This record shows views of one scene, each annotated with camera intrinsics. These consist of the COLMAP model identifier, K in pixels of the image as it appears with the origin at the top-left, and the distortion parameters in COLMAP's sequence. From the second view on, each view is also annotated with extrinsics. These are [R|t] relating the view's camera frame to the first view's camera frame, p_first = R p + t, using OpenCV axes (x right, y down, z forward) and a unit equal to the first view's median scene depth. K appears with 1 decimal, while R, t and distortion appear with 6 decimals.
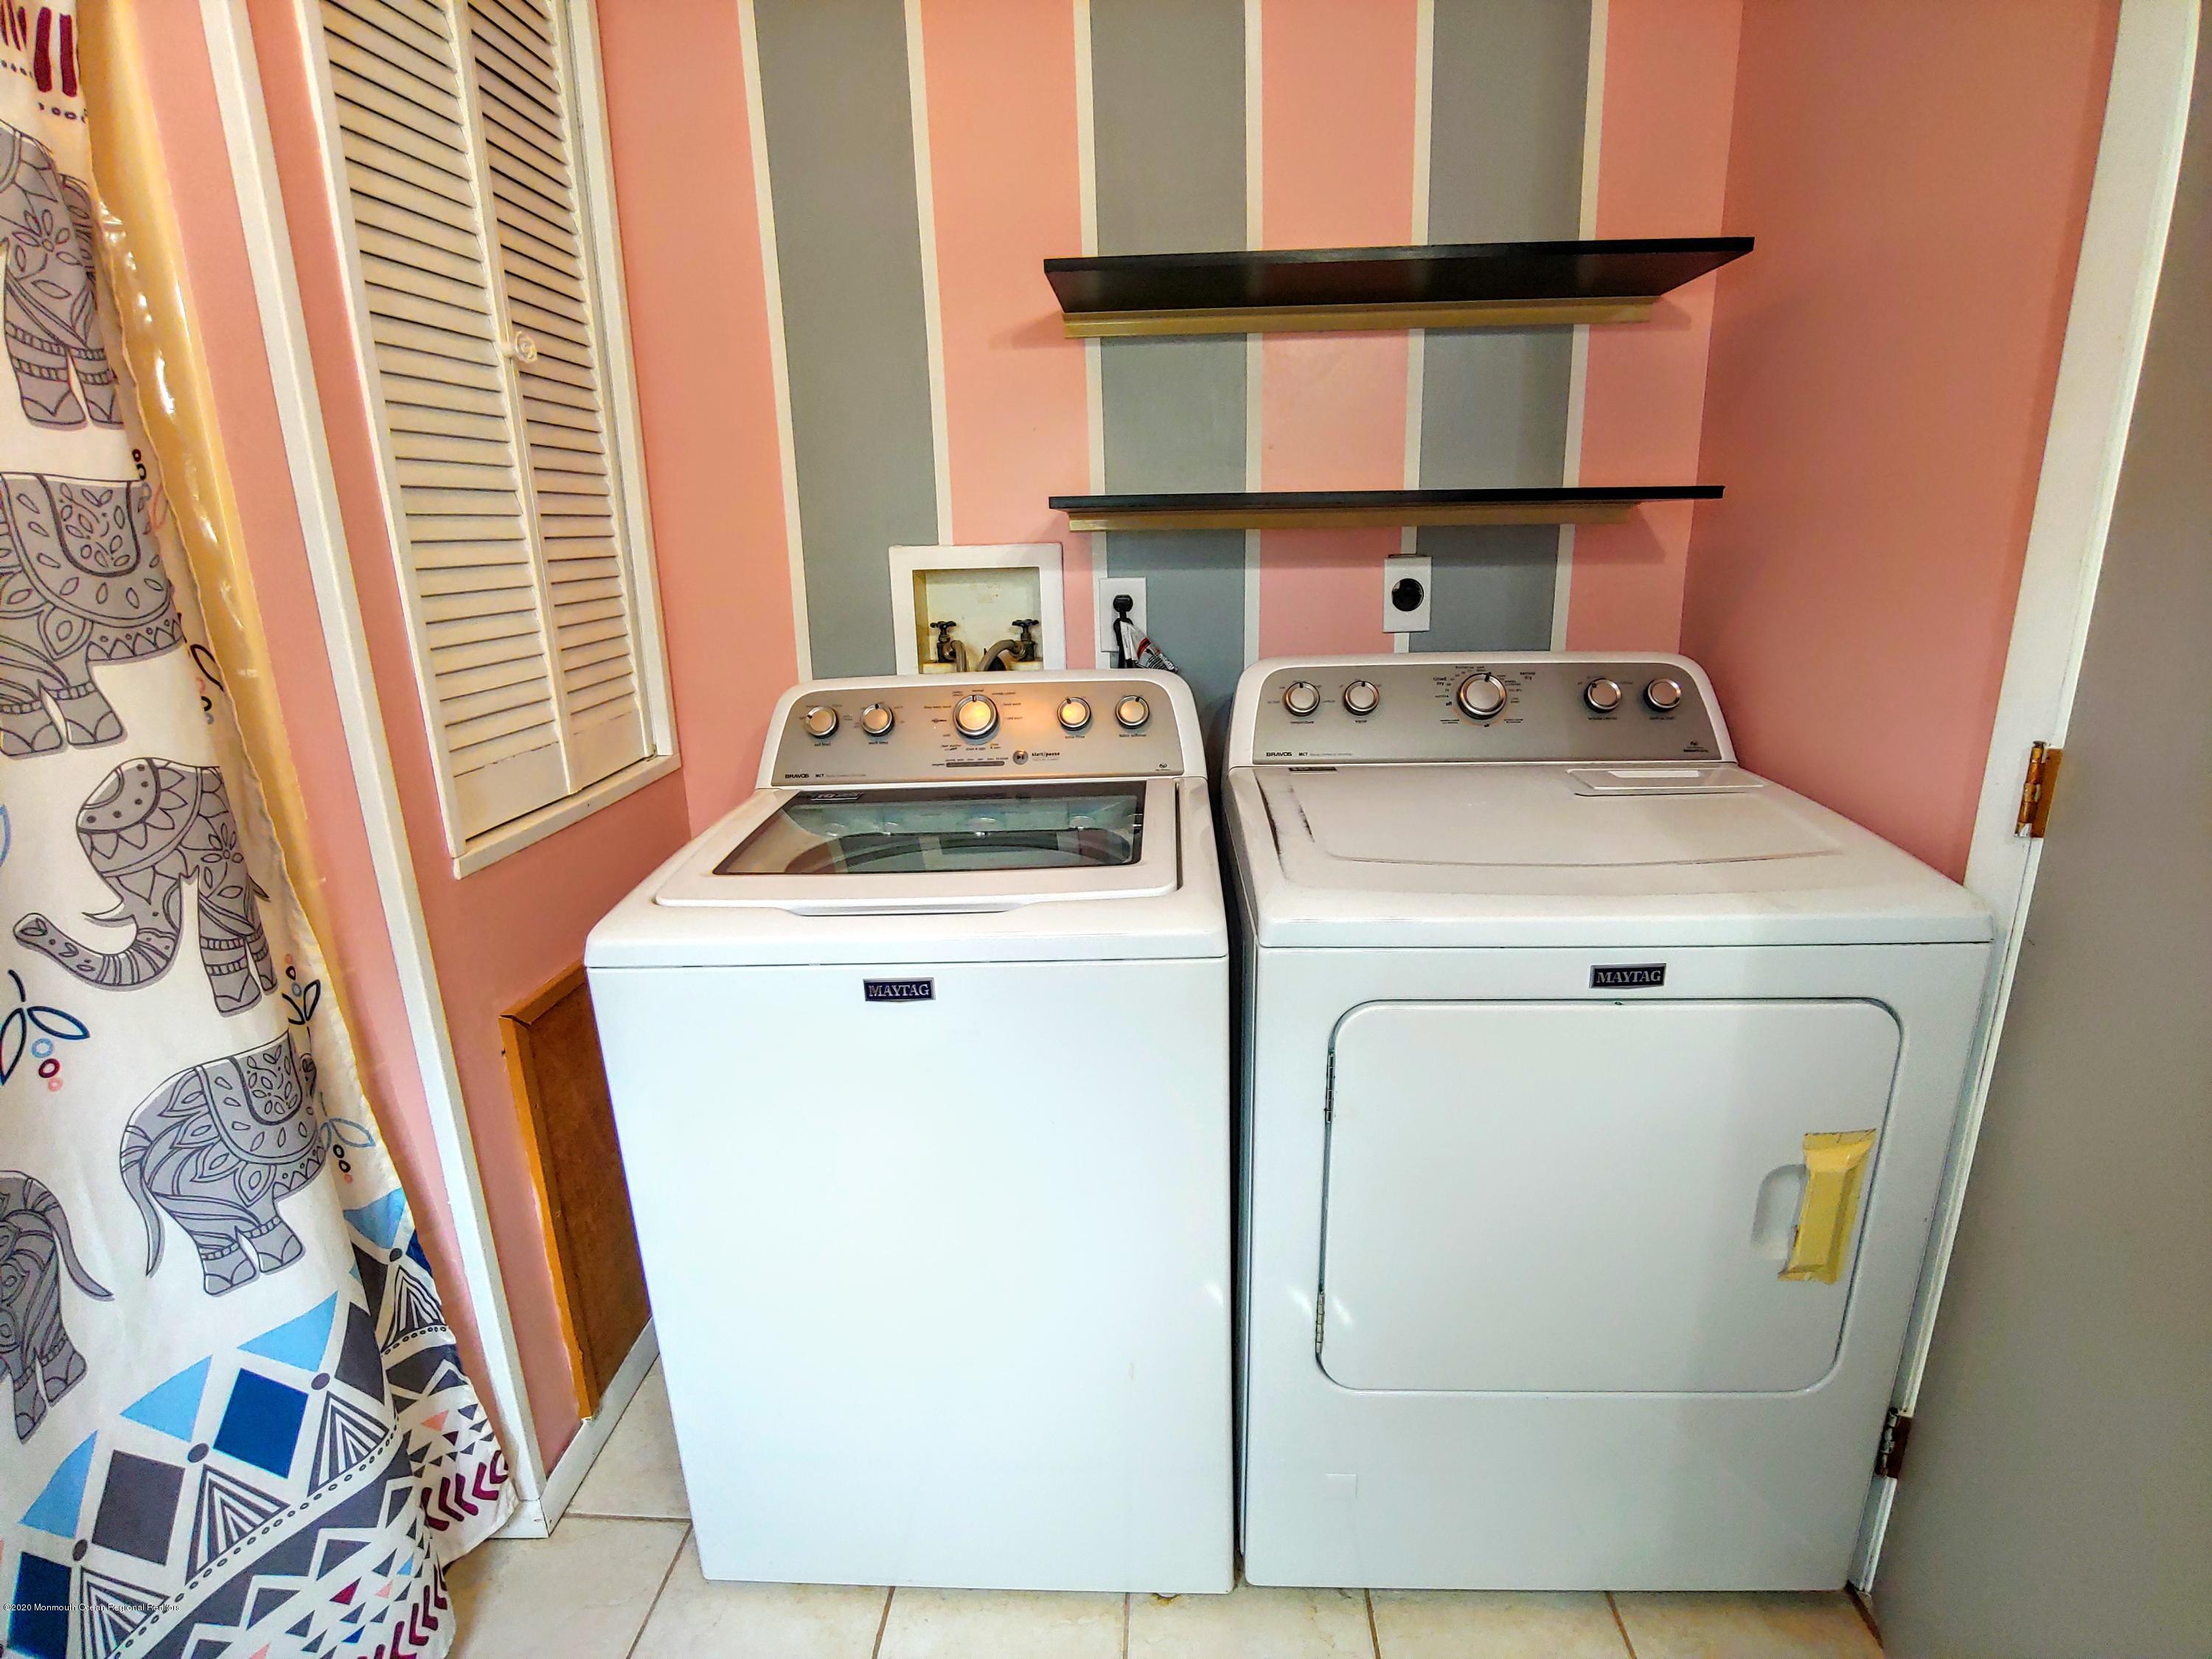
lens RADIAL K [[1055.7, 0, 1111.1], [0, 1055.7, 816.2], [0, 0, 1]] dist [-0.019169, -0.000444]
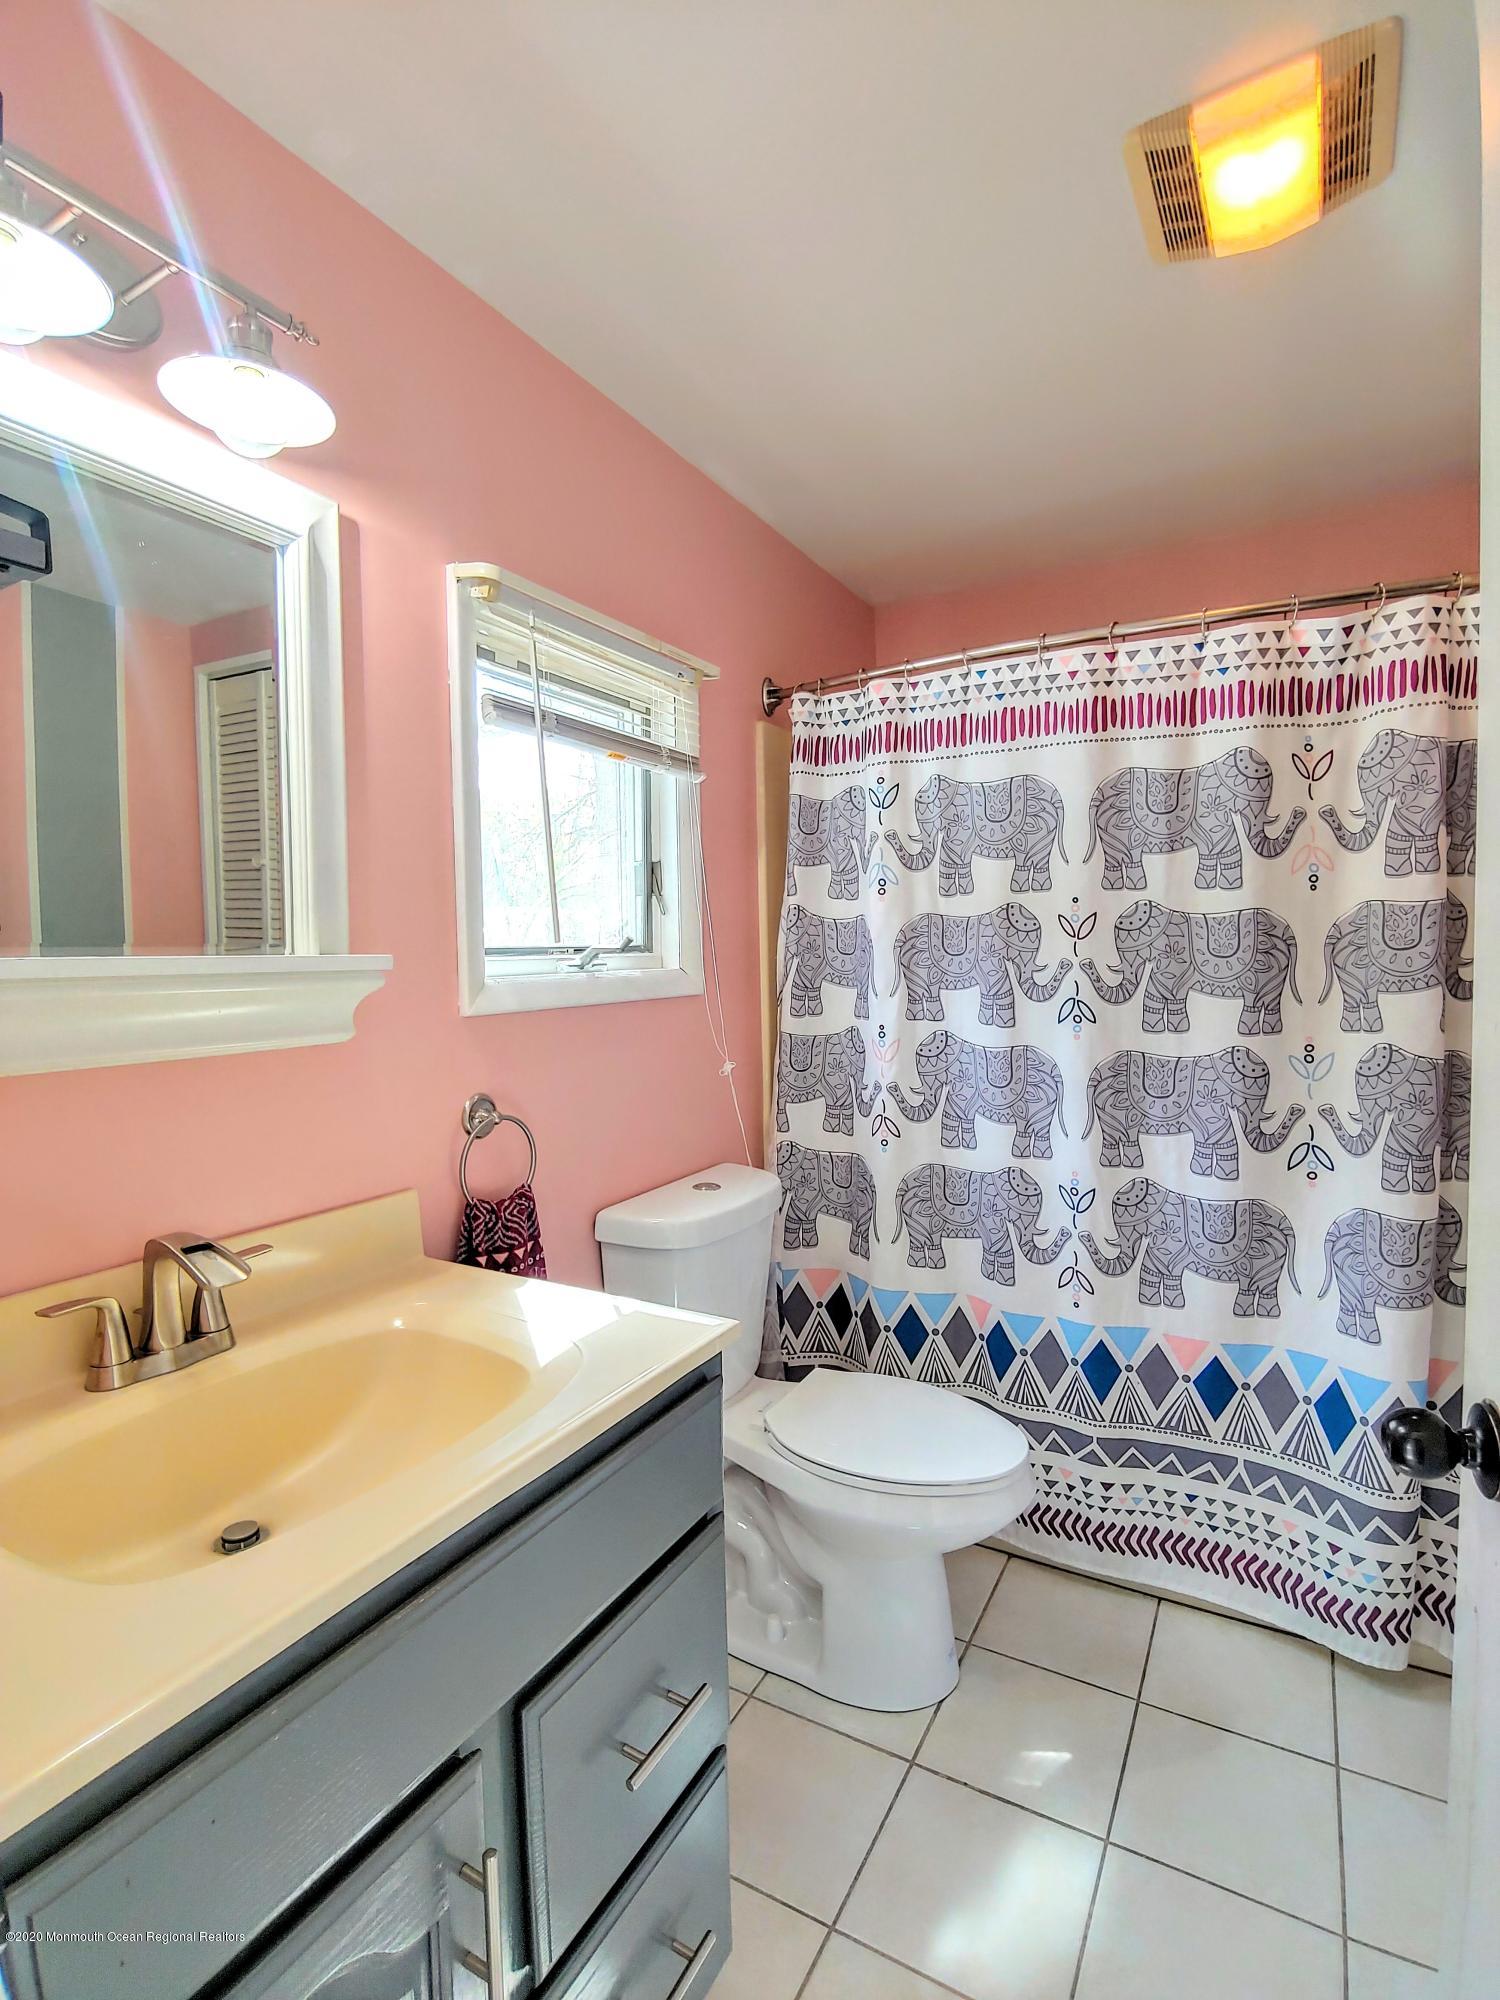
lens RADIAL K [[954.5, 0, 753.2], [0, 954.5, 999.0], [0, 0, 1]] dist [-0.019169, -0.000444]
pose [[-0.458510, 0.083274, -0.884779, 1.099023], [-0.199080, 0.960673, 0.193585, -0.232798], [0.866104, 0.264903, -0.423900, 0.688278]]
